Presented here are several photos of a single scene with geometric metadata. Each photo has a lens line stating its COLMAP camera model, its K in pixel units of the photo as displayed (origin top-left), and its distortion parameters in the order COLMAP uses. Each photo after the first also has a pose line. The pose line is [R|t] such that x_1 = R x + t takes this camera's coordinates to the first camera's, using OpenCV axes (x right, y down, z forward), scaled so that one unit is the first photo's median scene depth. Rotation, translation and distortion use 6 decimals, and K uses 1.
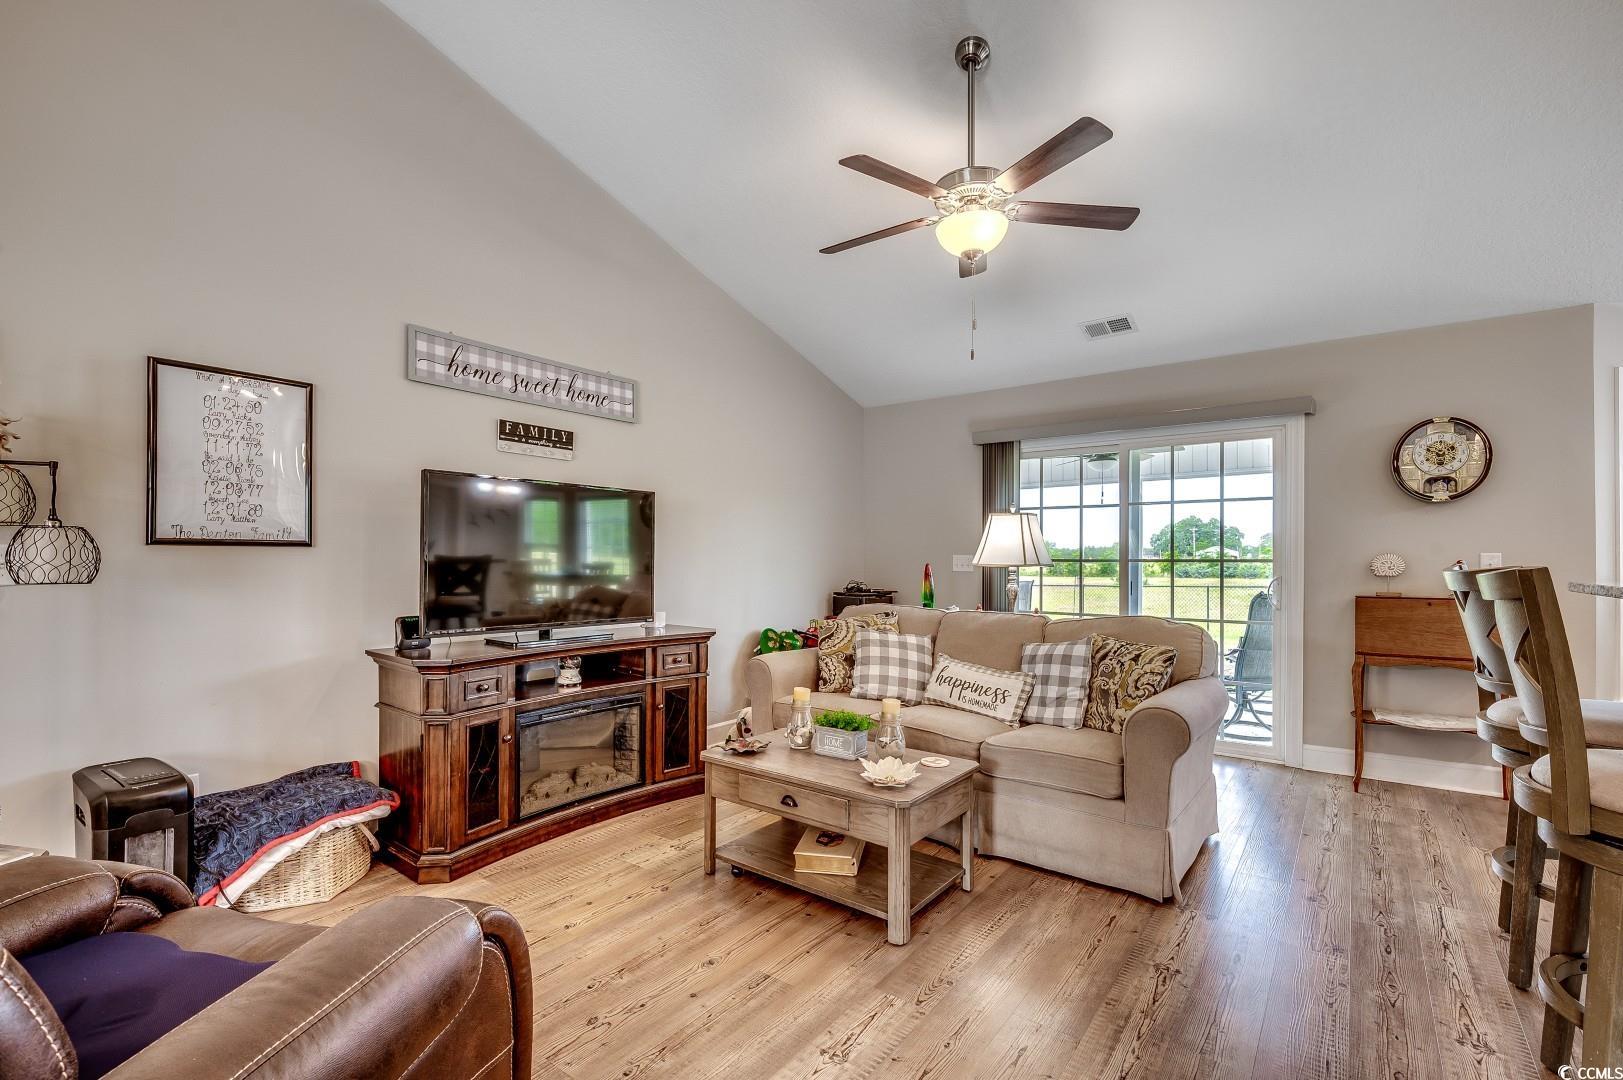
lens RADIAL K [[714.3, 0, 816.2], [0, 714.3, 555.6], [0, 0, 1]] dist [-0.002548, -0.000141]
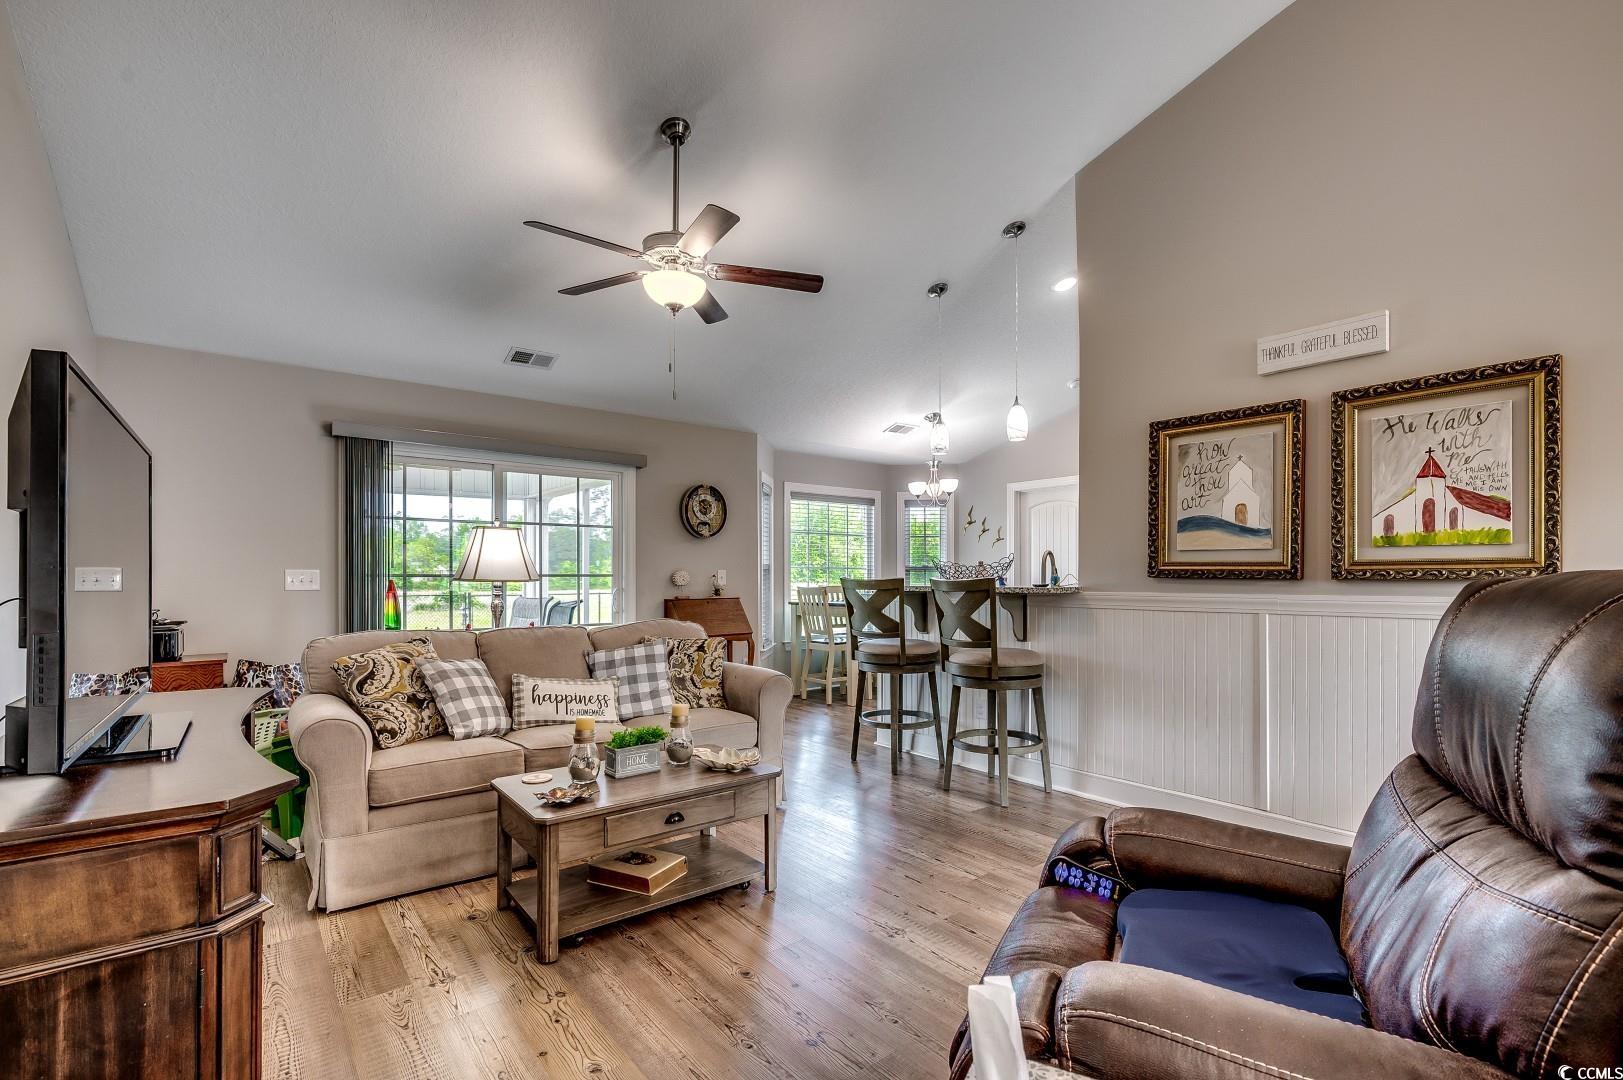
lens RADIAL K [[729.2, 0, 816.9], [0, 729.2, 563.3], [0, 0, 1]] dist [0.002220, 0.000140]
pose [[0.258508, 0.016235, 0.965873, -0.693986], [-0.000976, 0.999863, -0.016545, 0.007714], [-0.966009, 0.003334, 0.258489, 0.395208]]
